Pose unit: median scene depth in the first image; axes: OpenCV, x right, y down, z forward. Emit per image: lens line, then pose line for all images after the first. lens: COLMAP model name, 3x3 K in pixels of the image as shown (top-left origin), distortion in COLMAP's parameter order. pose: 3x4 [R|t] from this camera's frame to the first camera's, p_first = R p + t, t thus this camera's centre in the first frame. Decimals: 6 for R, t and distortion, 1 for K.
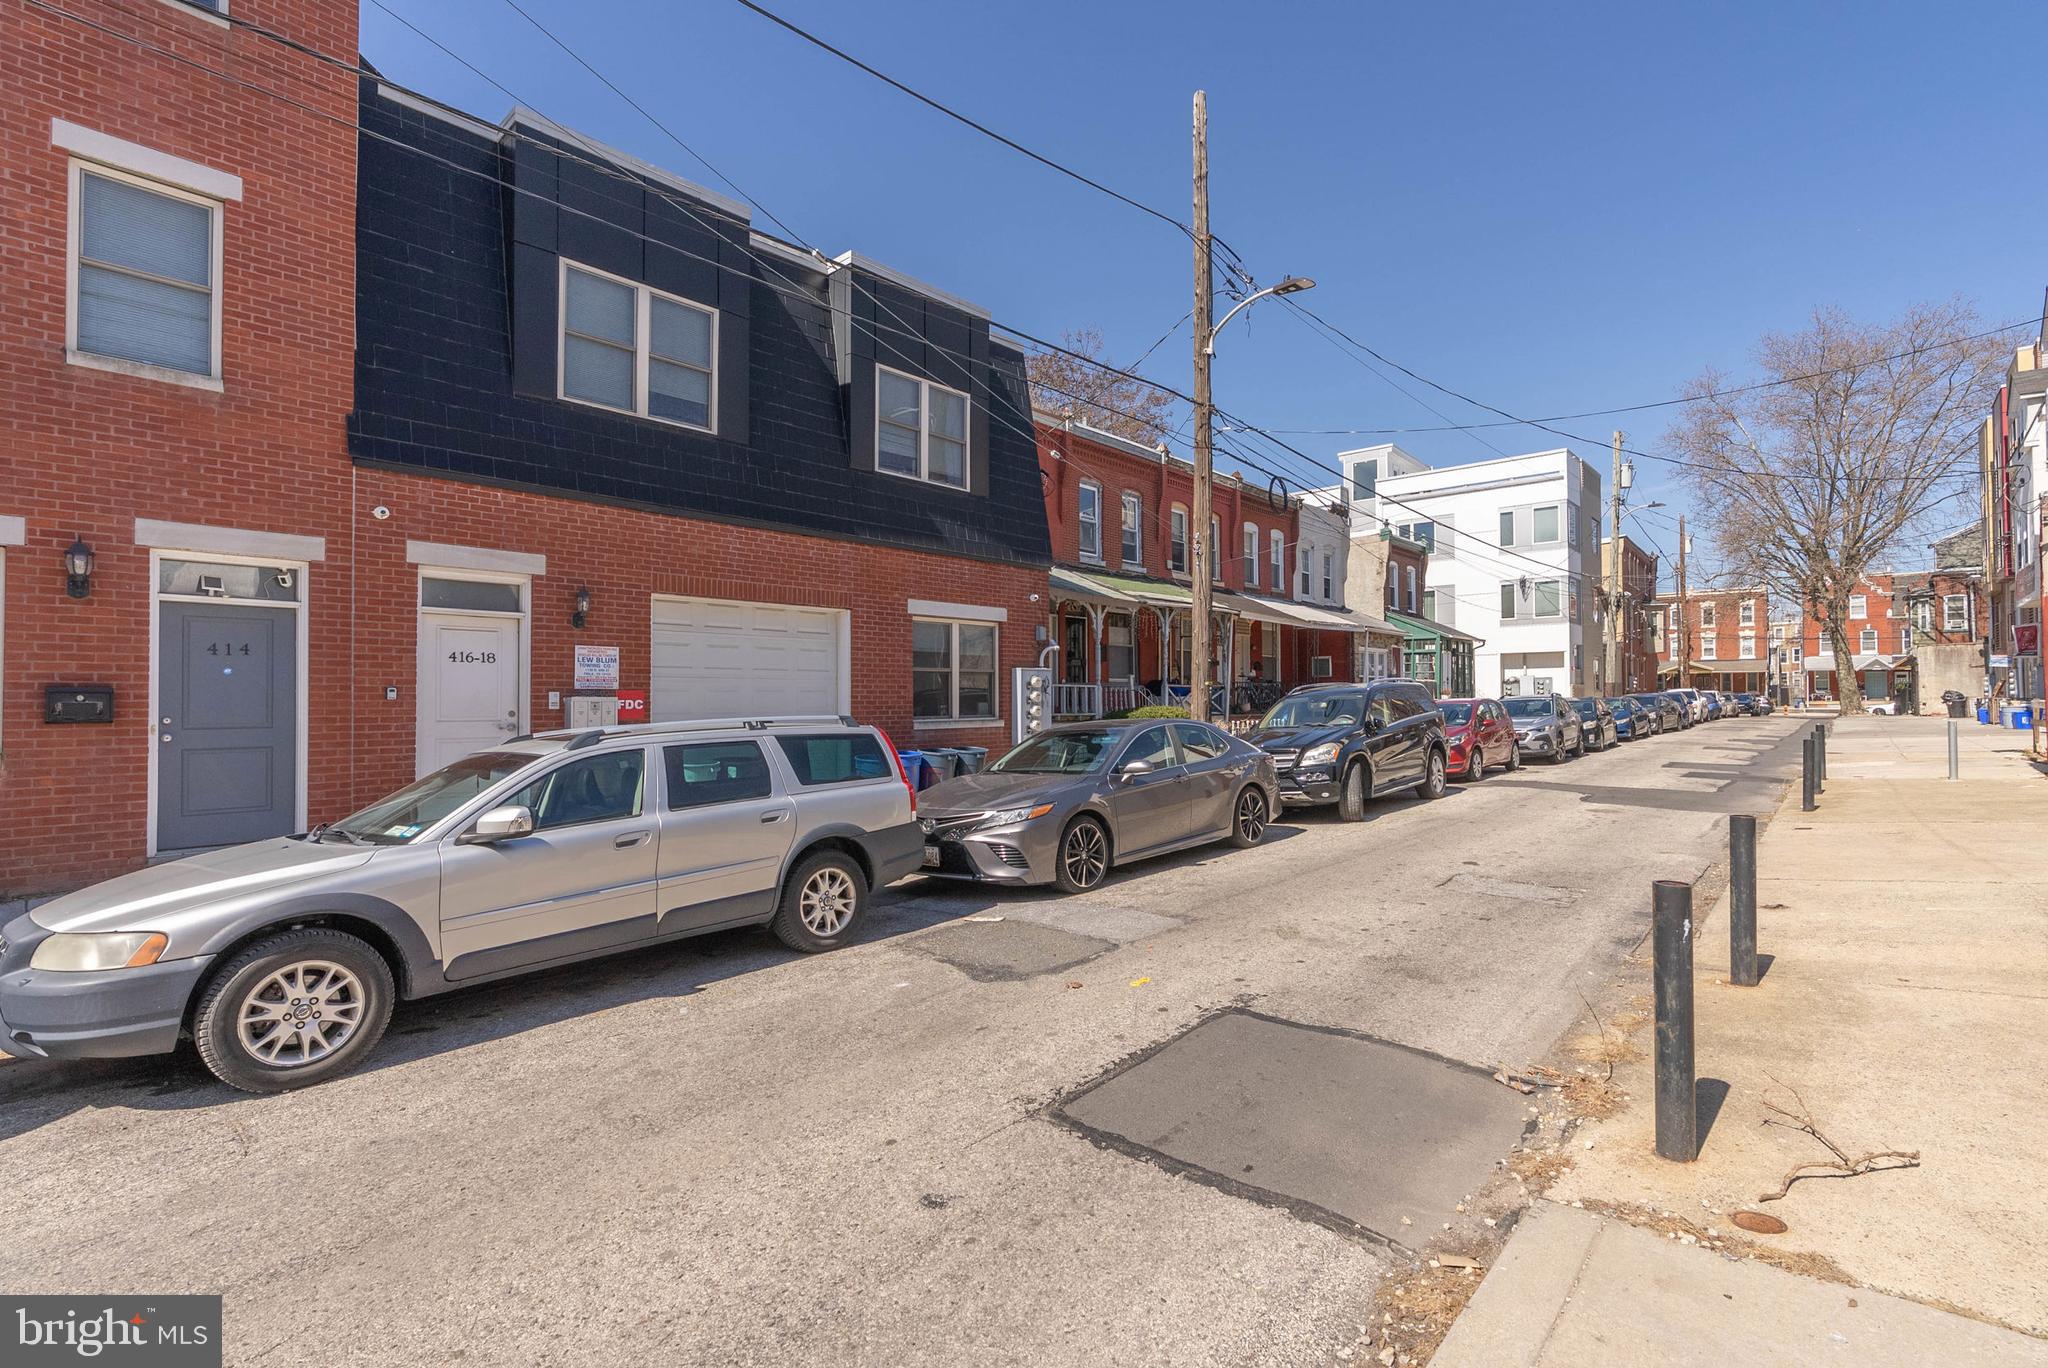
lens RADIAL K [[934.7, 0, 1033.6], [0, 934.7, 676.0], [0, 0, 1]] dist [0.002212, 0.001512]
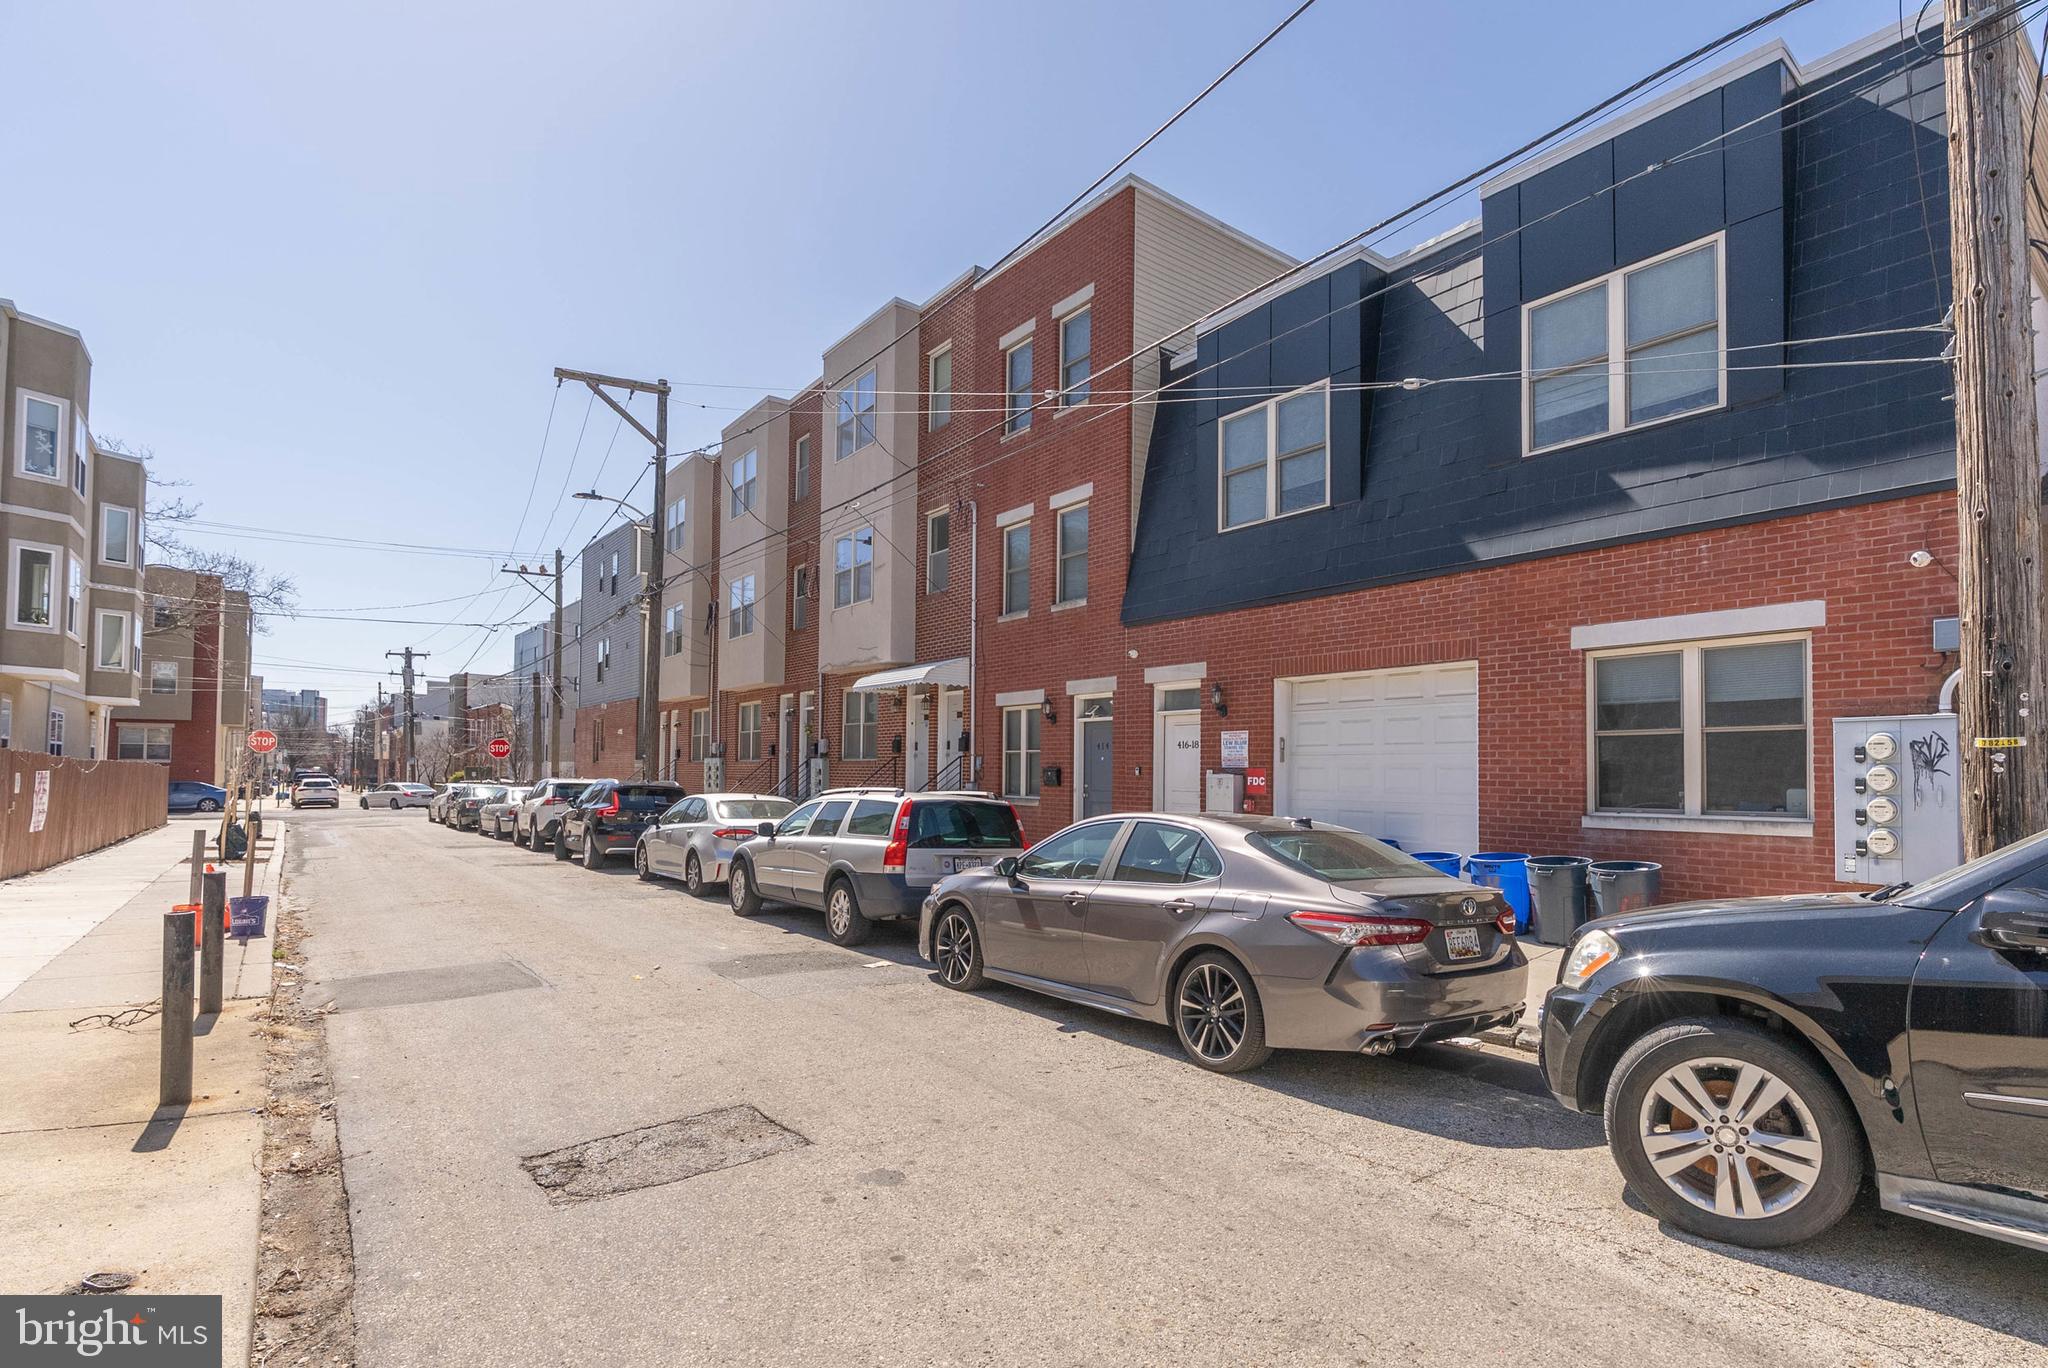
lens RADIAL K [[1031.2, 0, 1105.9], [0, 1031.2, 725.4], [0, 0, 1]] dist [0.000476, -0.002336]
pose [[-0.172674, -0.036904, -0.984287, 0.877992], [0.024674, 0.998822, -0.041778, 0.011841], [0.984670, -0.031501, -0.171560, 1.112799]]
